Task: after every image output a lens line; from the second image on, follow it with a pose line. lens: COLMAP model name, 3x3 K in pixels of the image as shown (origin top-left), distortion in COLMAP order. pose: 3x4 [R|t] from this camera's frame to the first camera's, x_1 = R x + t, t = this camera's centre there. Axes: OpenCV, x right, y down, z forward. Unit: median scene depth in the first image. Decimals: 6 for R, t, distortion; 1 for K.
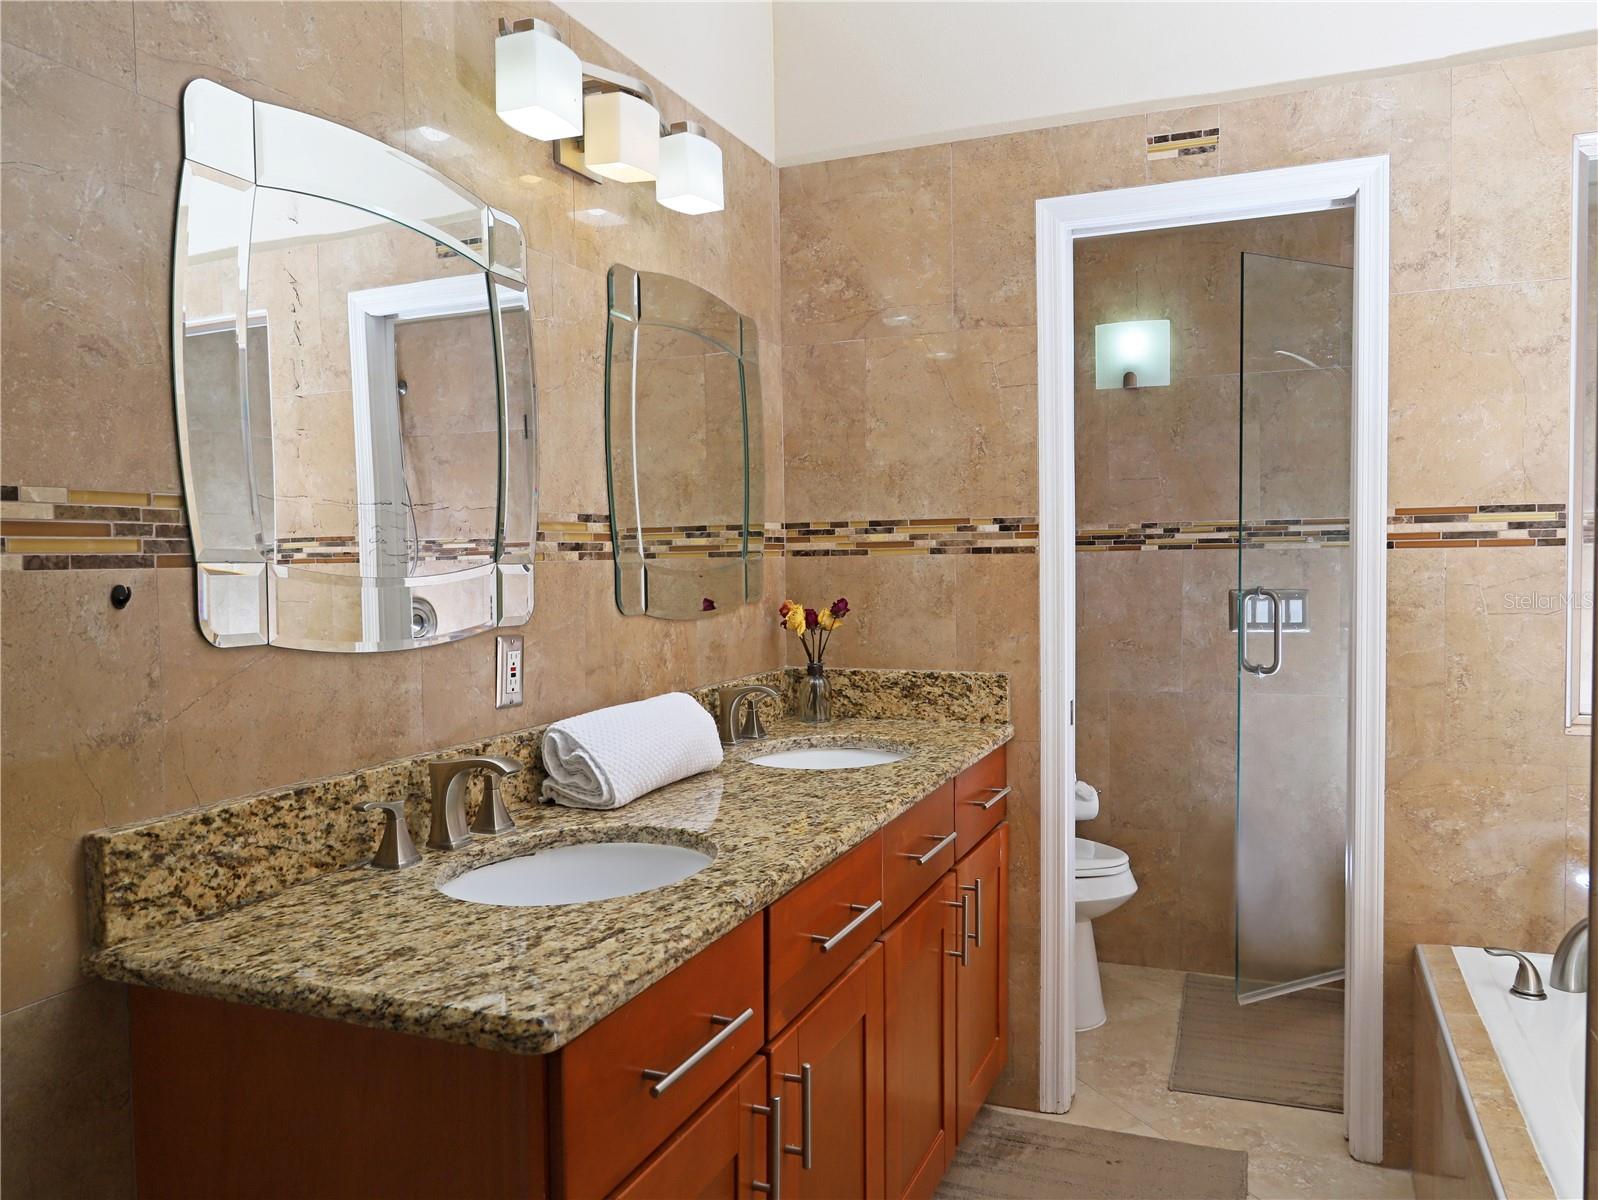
lens RADIAL K [[1174.6, 0, 790.2], [0, 1174.6, 601.6], [0, 0, 1]] dist [-0.002623, 0.007438]
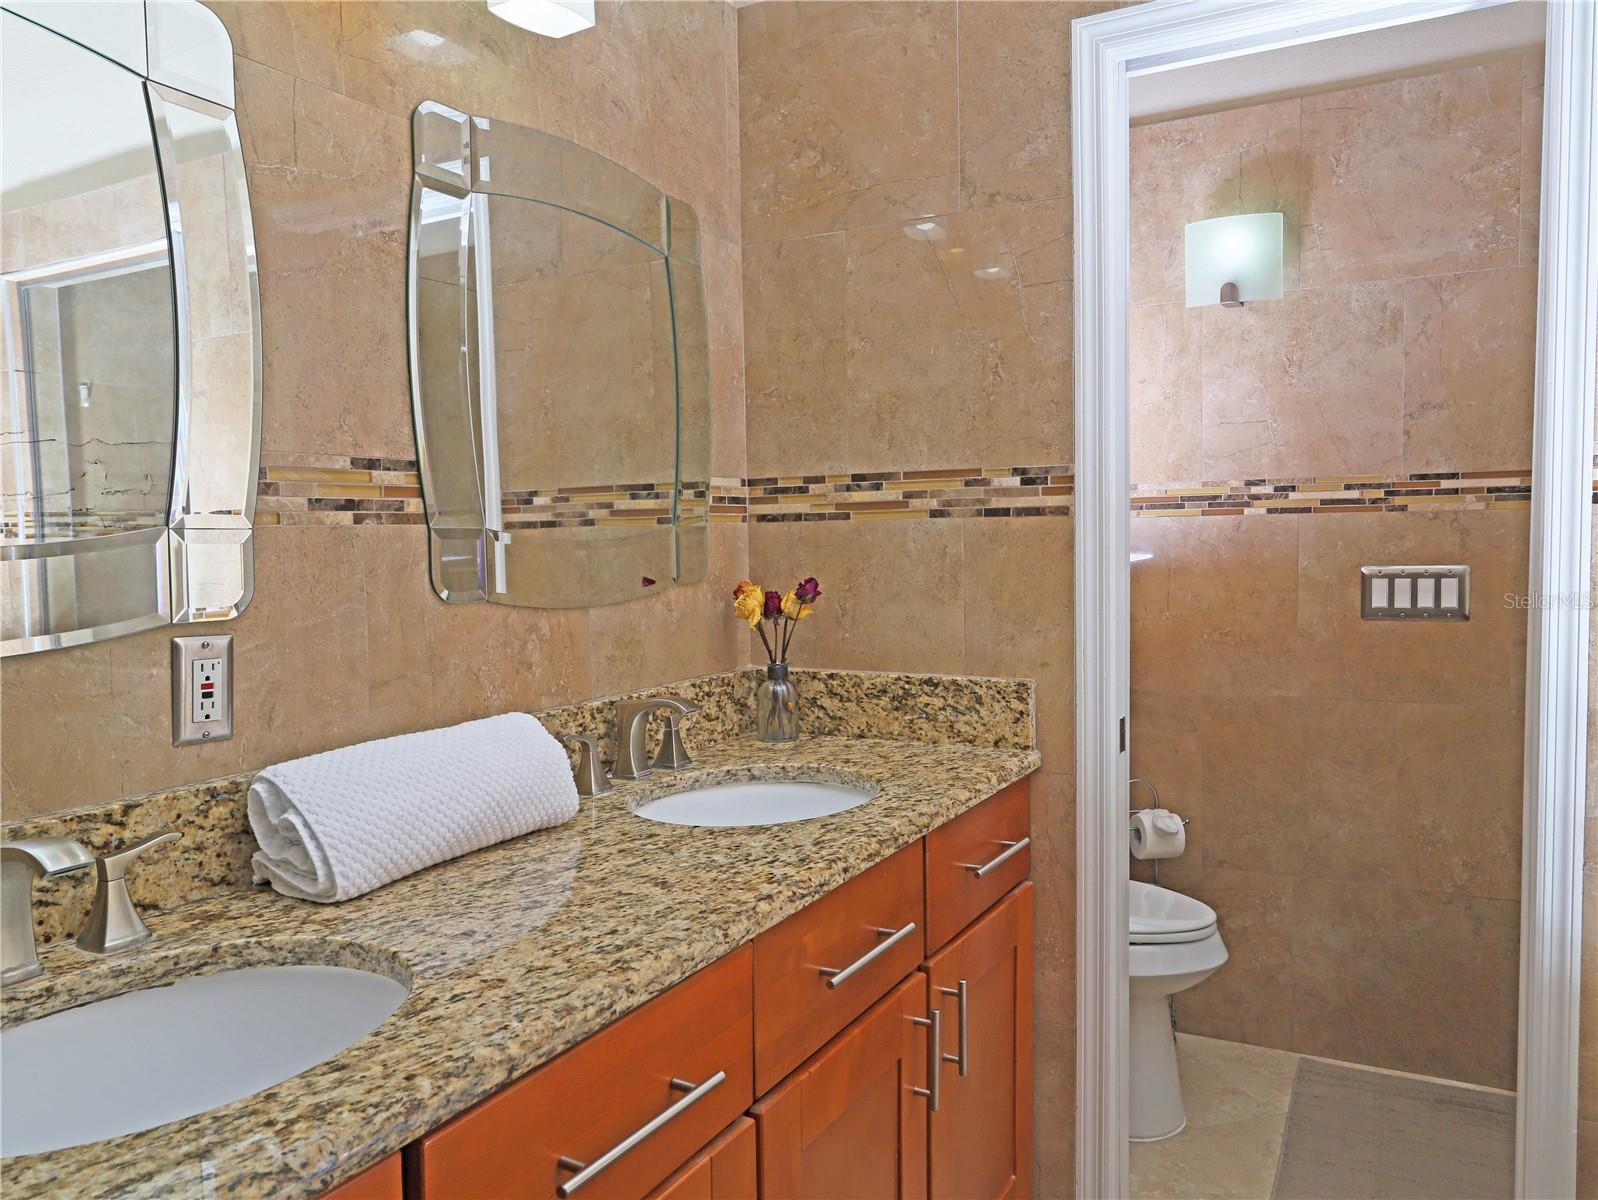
lens RADIAL K [[1185.2, 0, 799.0], [0, 1185.2, 600.0], [0, 0, 1]] dist [0.004975, -0.010958]
pose [[0.994665, 0.002542, -0.103123, 0.117699], [-0.000445, 0.999793, 0.020346, -0.003892], [0.103153, -0.020191, 0.994461, 0.253897]]
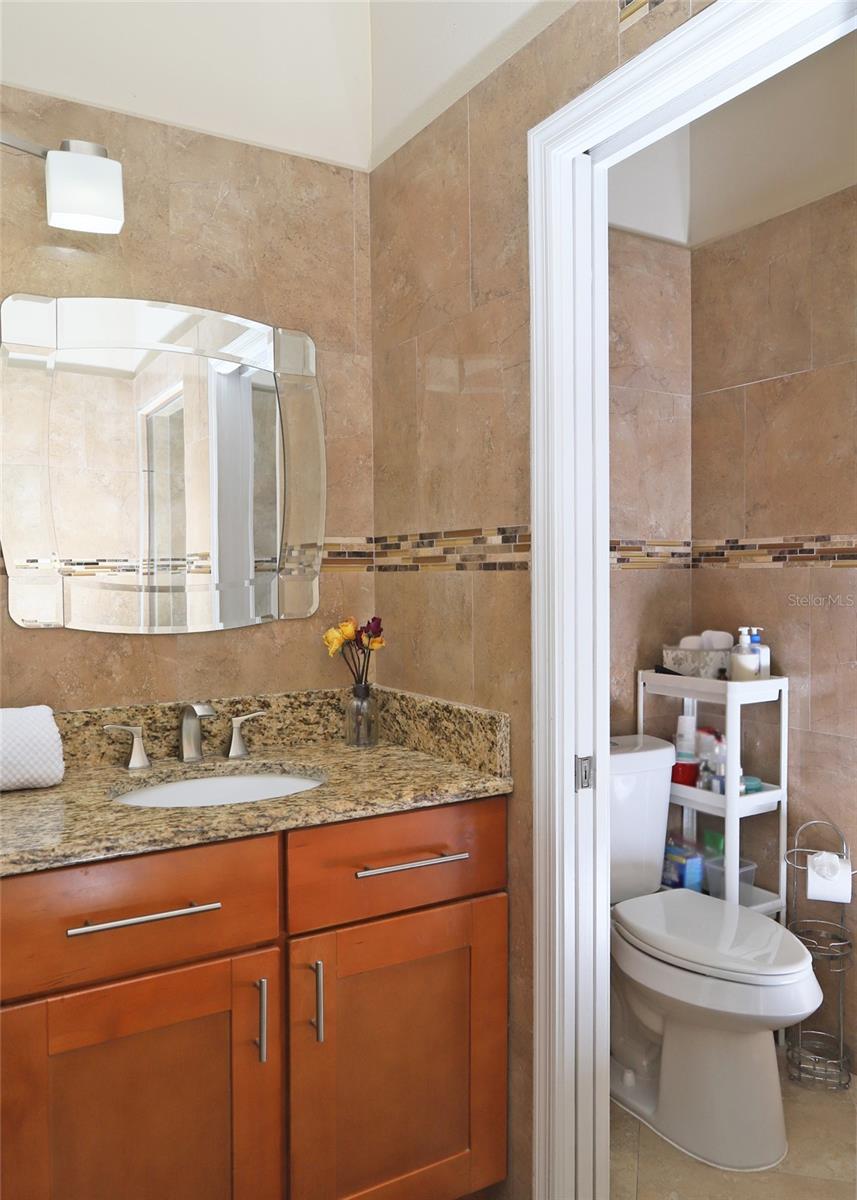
lens RADIAL K [[912.3, 0, 439.8], [0, 912.3, 598.8], [0, 0, 1]] dist [0.001988, 0.000188]
pose [[0.813783, 0.024794, -0.580640, 0.520422], [-0.025804, 0.999646, 0.006521, -0.023861], [0.580596, 0.009676, 0.814134, 0.450616]]
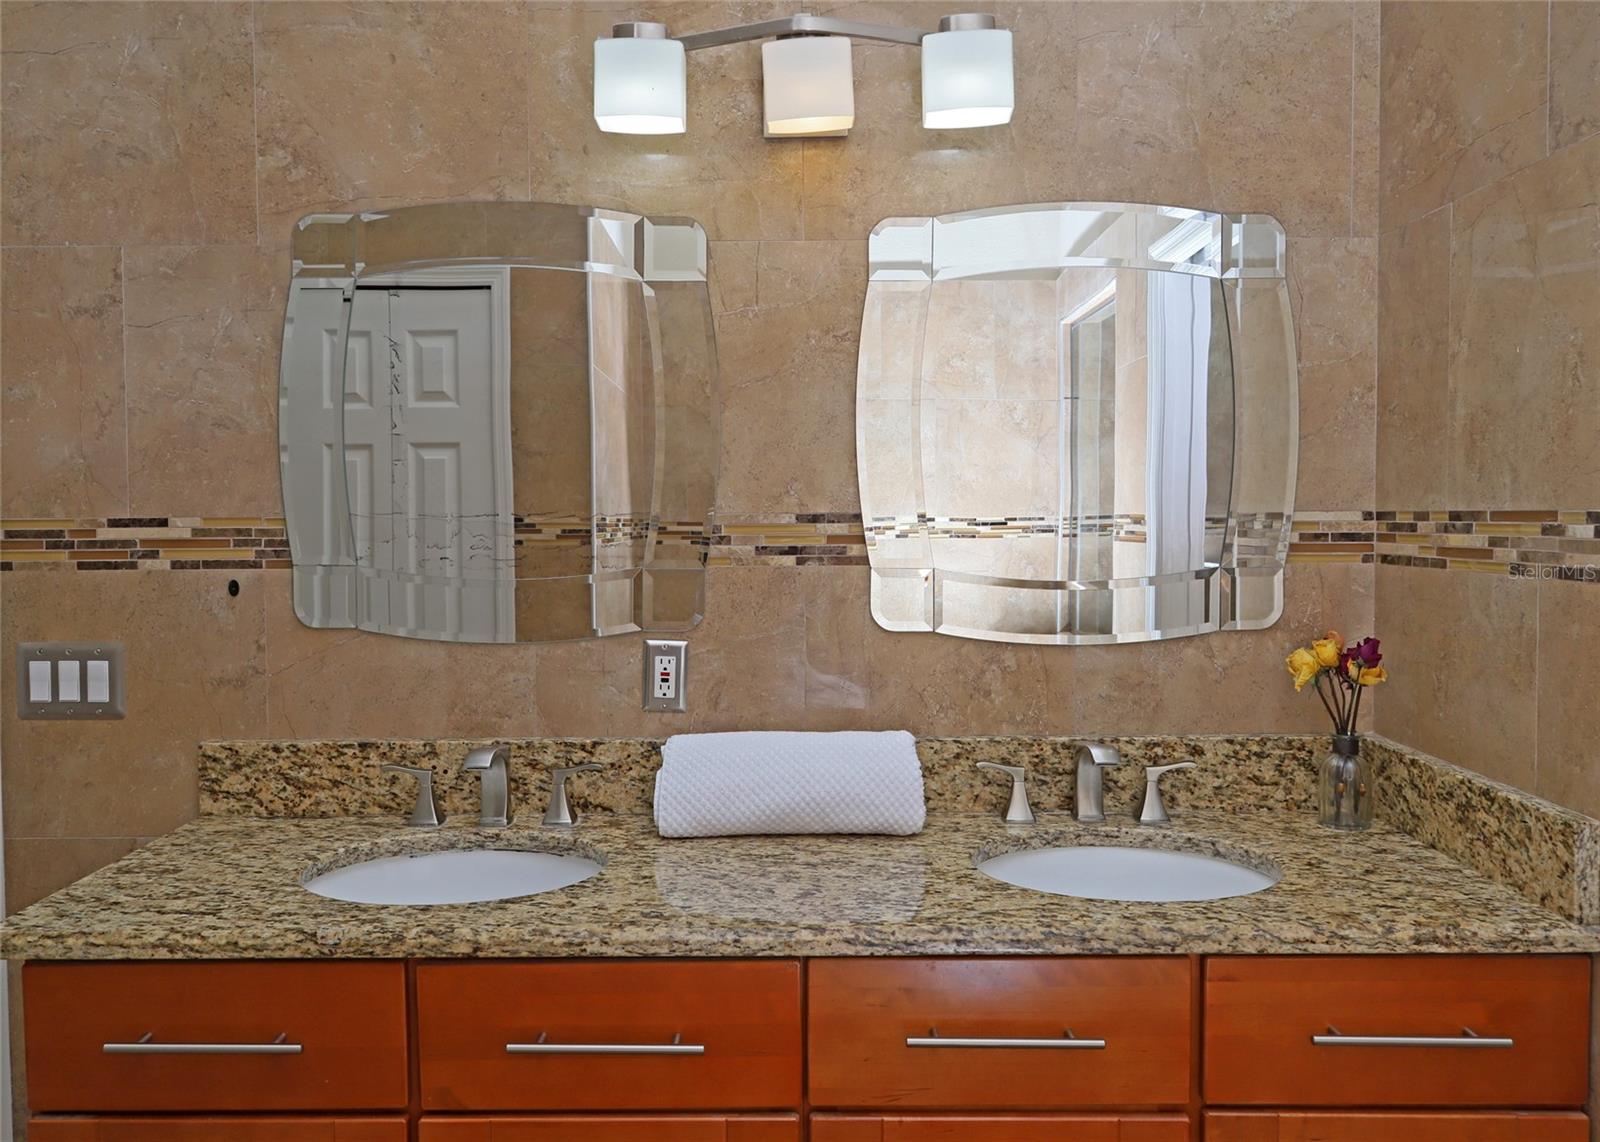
lens RADIAL K [[1216.4, 0, 798.0], [0, 1216.4, 554.7], [0, 0, 1]] dist [0.001988, 0.000188]
pose [[0.392646, 0.045175, -0.918579, 0.524882], [-0.037225, 0.998755, 0.033207, -0.057605], [0.918936, 0.021155, 0.393839, 0.484368]]
